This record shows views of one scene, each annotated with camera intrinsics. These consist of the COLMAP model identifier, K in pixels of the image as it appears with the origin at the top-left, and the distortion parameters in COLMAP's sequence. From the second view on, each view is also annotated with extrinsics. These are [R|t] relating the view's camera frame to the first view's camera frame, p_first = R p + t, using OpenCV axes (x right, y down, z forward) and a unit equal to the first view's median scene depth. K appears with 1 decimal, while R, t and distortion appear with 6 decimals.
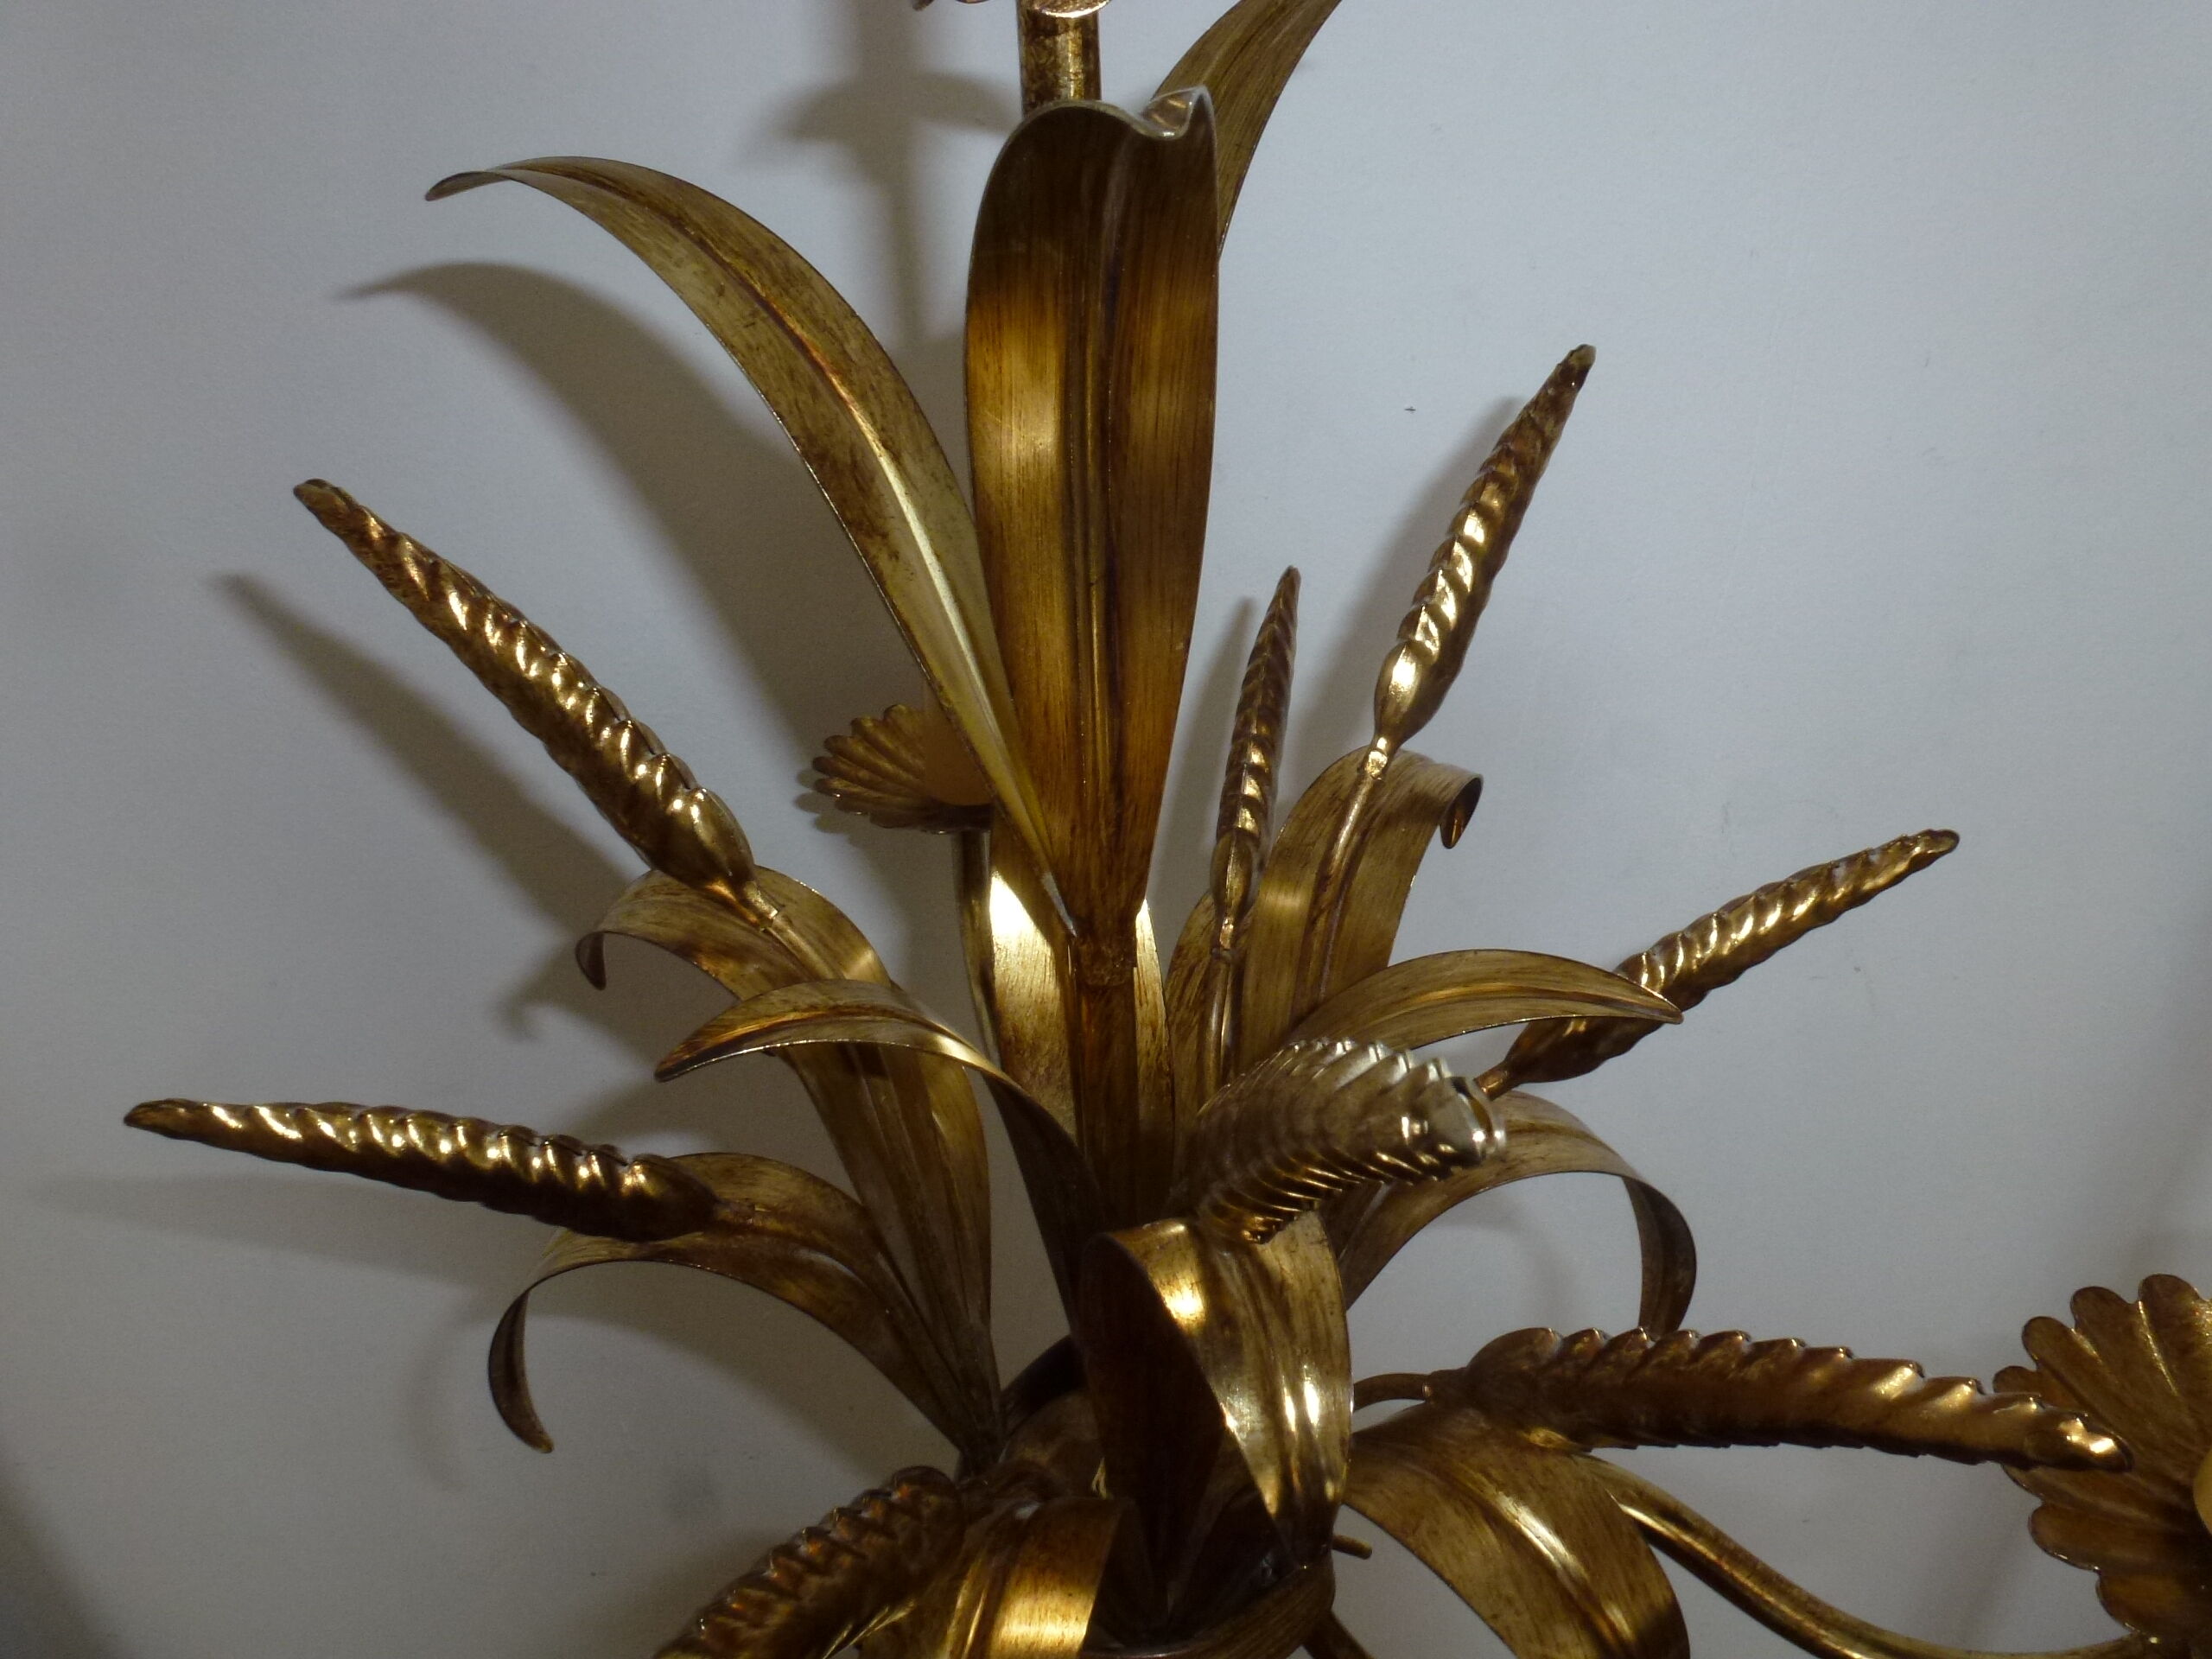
lens RADIAL K [[1585.3, 0, 1117.3], [0, 1585.3, 868.8], [0, 0, 1]] dist [-0.057204, 0.027779]
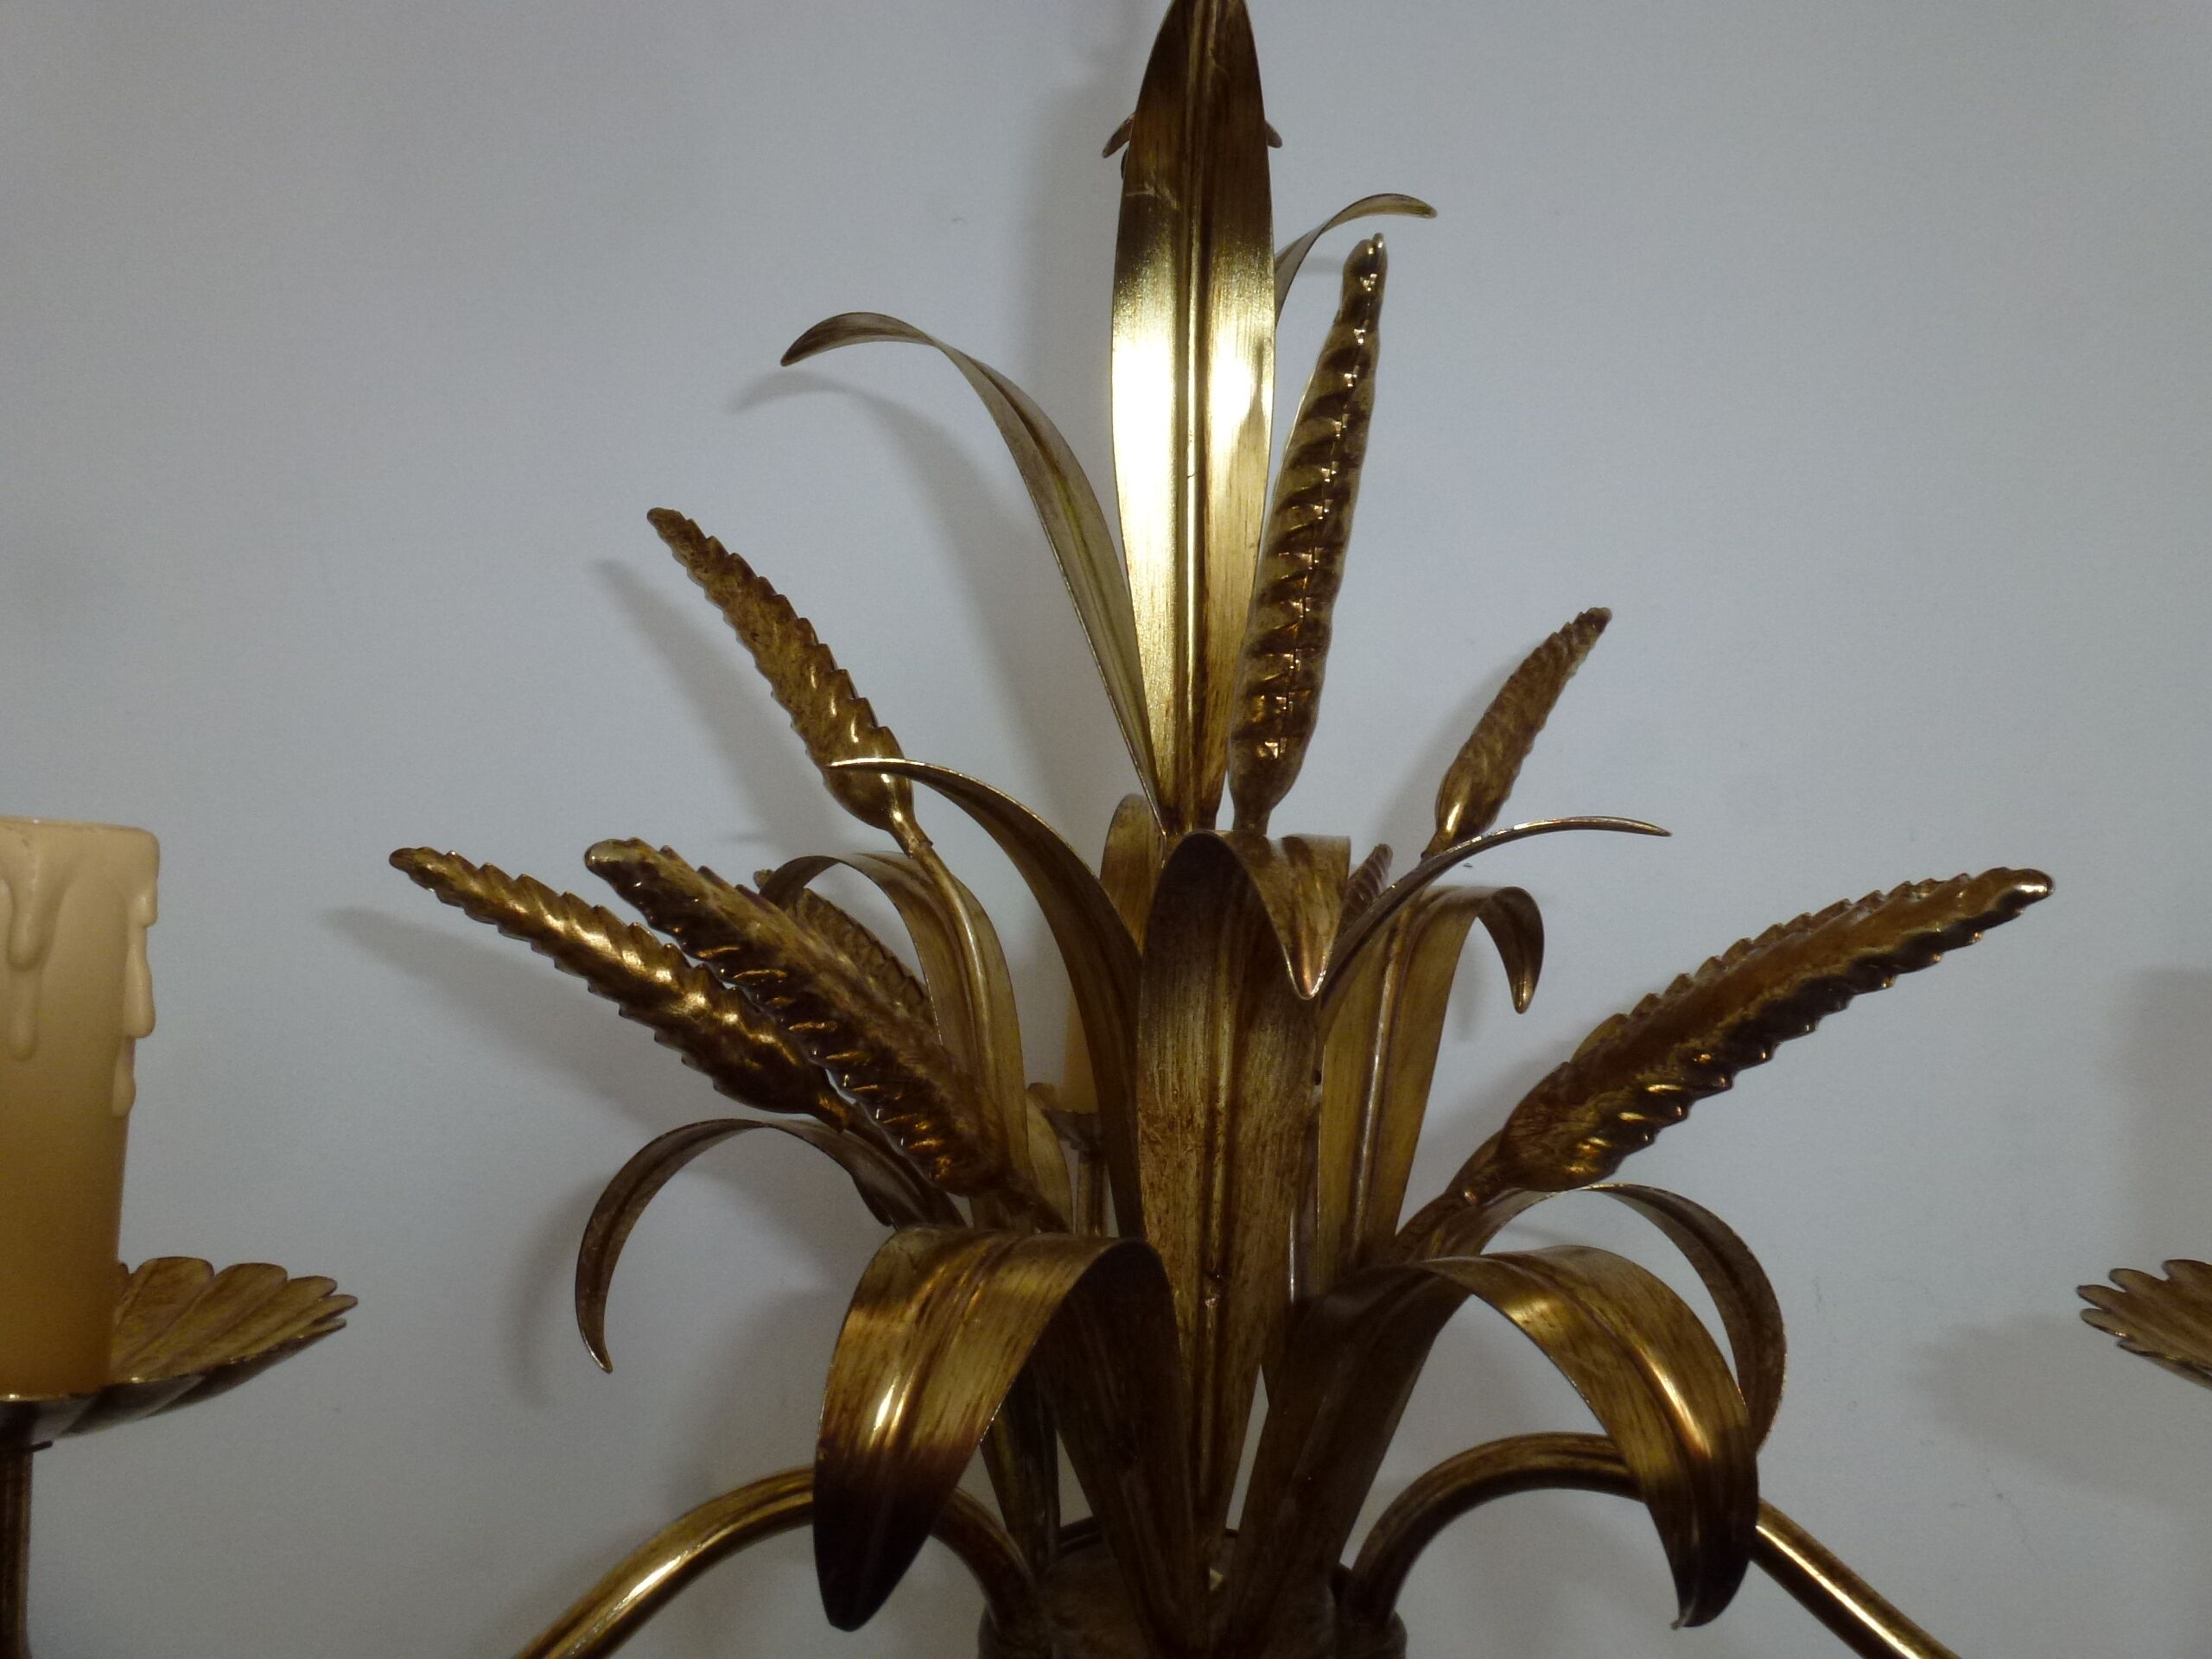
lens RADIAL K [[1585.3, 0, 1117.3], [0, 1585.3, 868.8], [0, 0, 1]] dist [-0.057204, 0.027779]
pose [[0.991011, 0.037489, -0.128417, 0.094214], [-0.101408, 0.836596, -0.538353, 0.719206], [0.087251, 0.546537, 0.832877, 0.006673]]
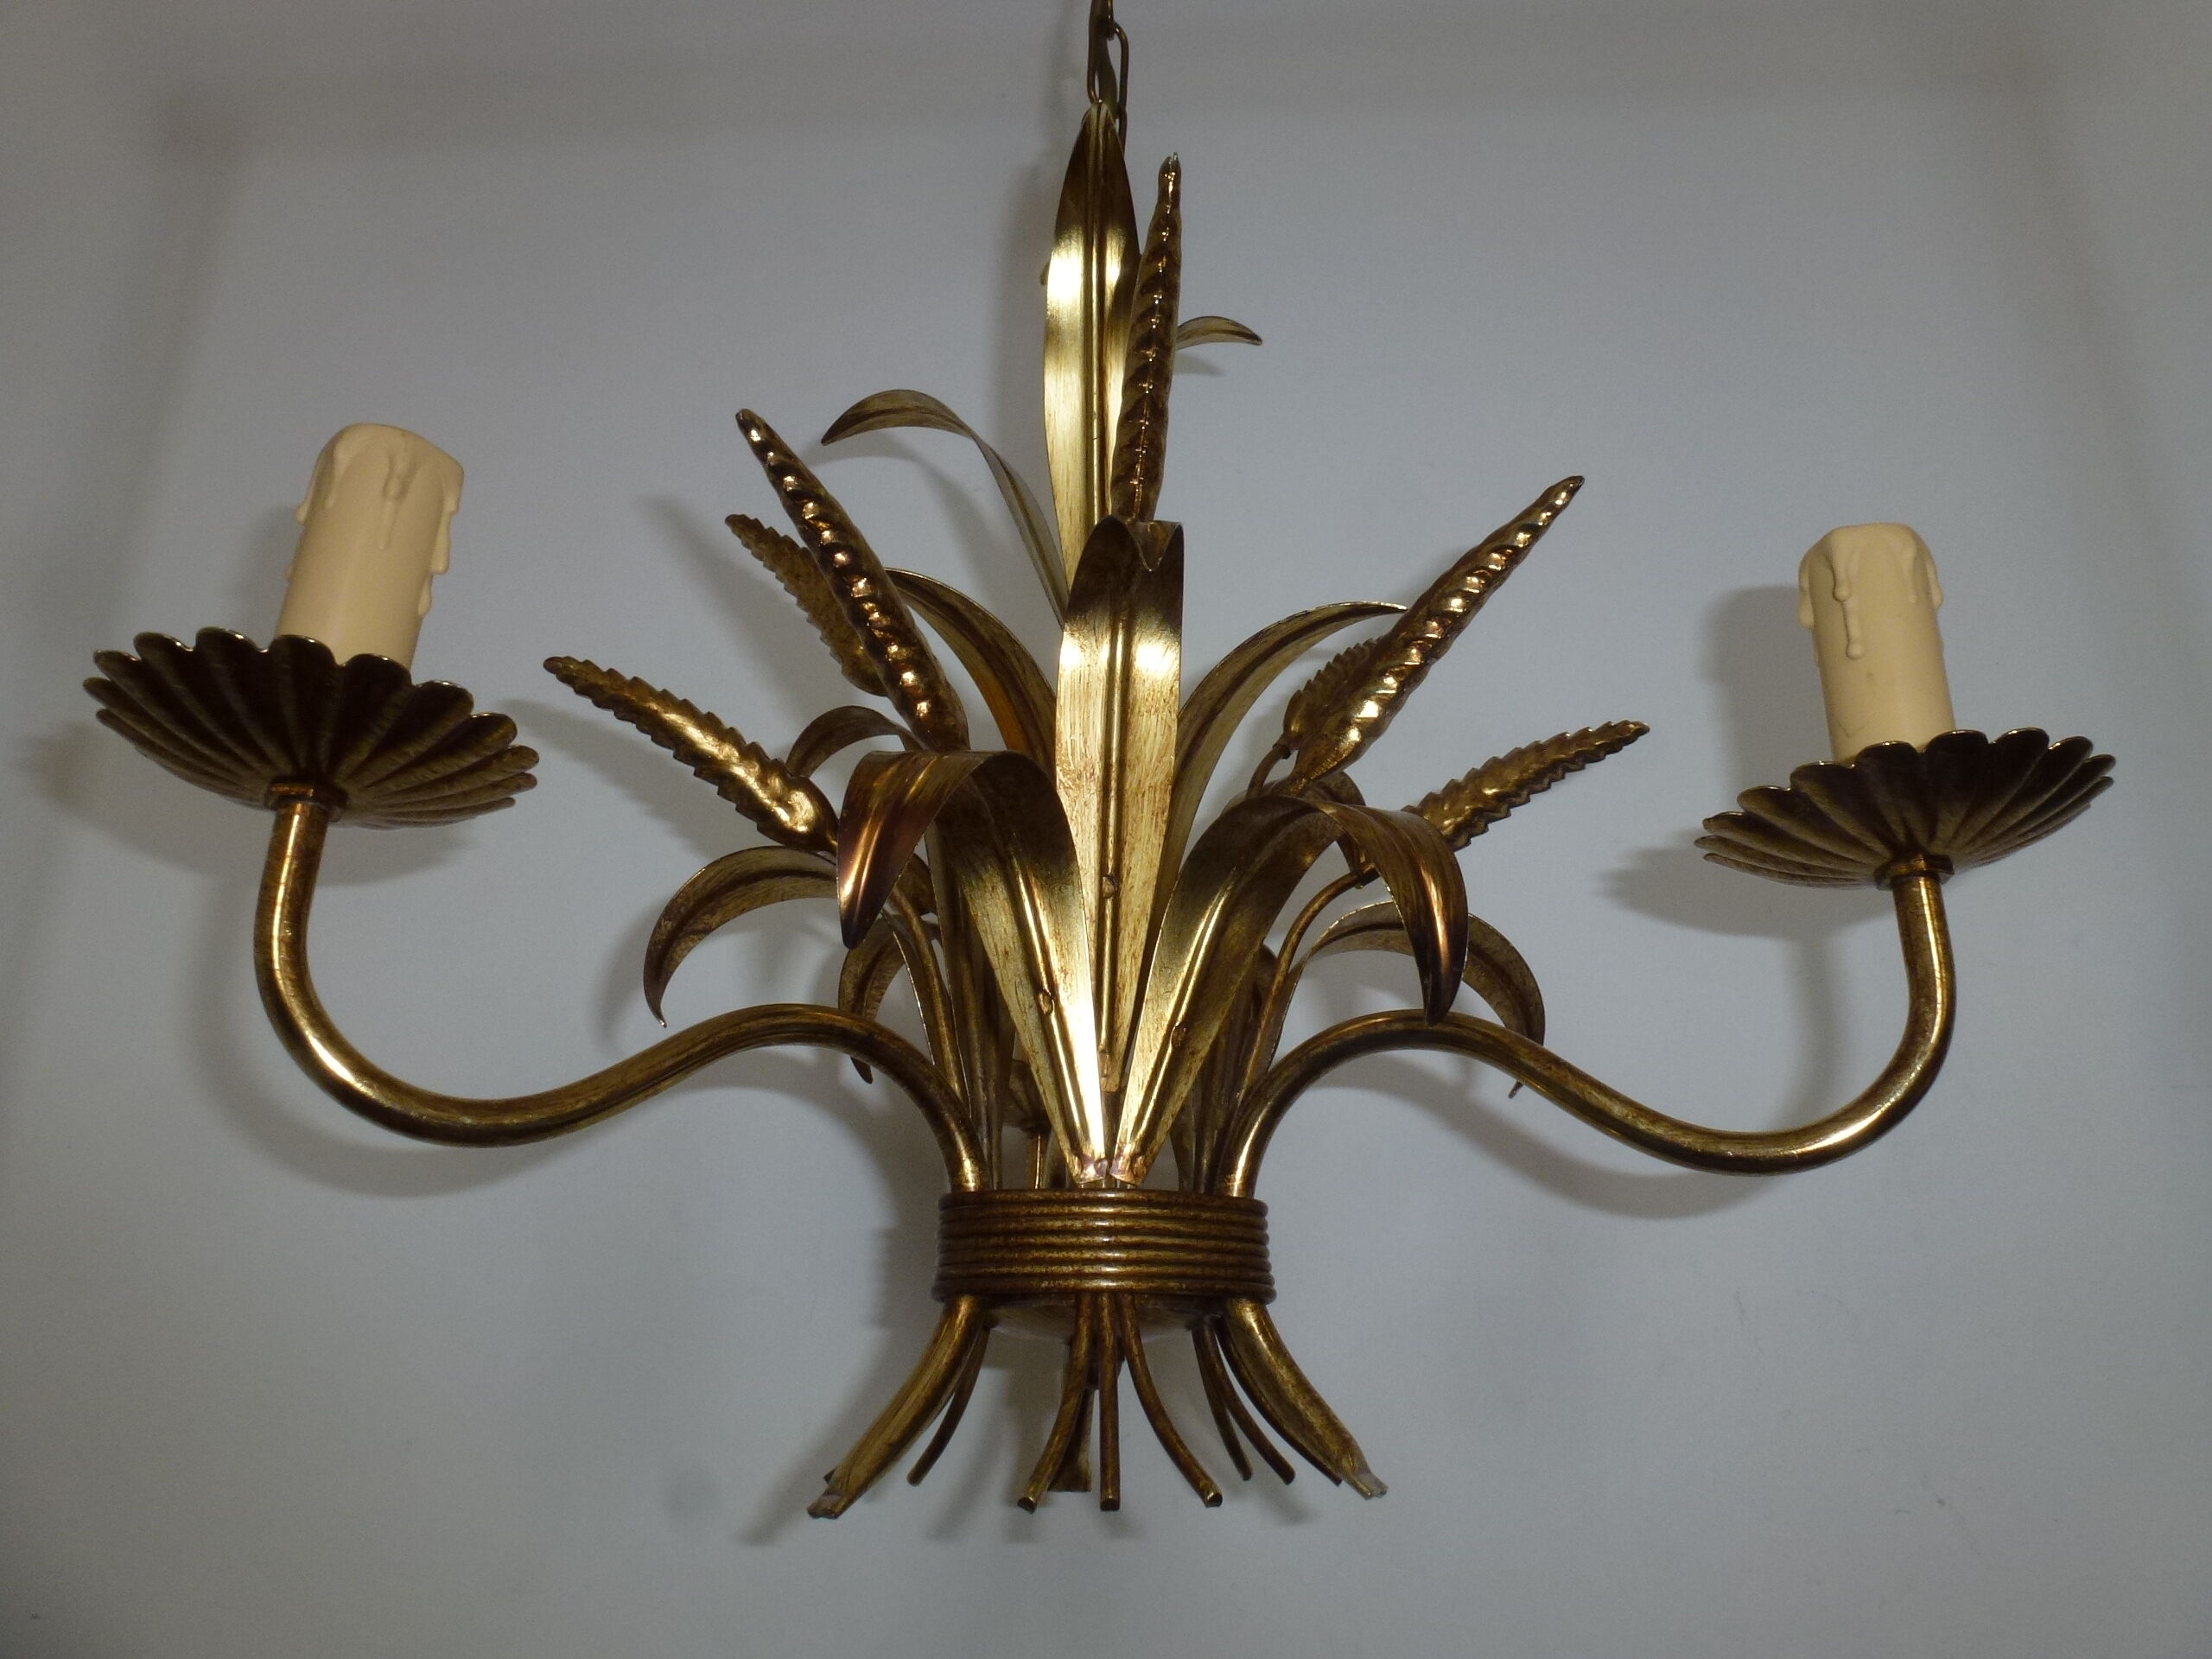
lens RADIAL K [[1585.3, 0, 1117.3], [0, 1585.3, 868.8], [0, 0, 1]] dist [-0.057204, 0.027779]
pose [[0.993692, -0.008964, -0.111785, 0.208241], [-0.081932, 0.622597, -0.778241, 1.538178], [0.076573, 0.782491, 0.617936, 0.098866]]
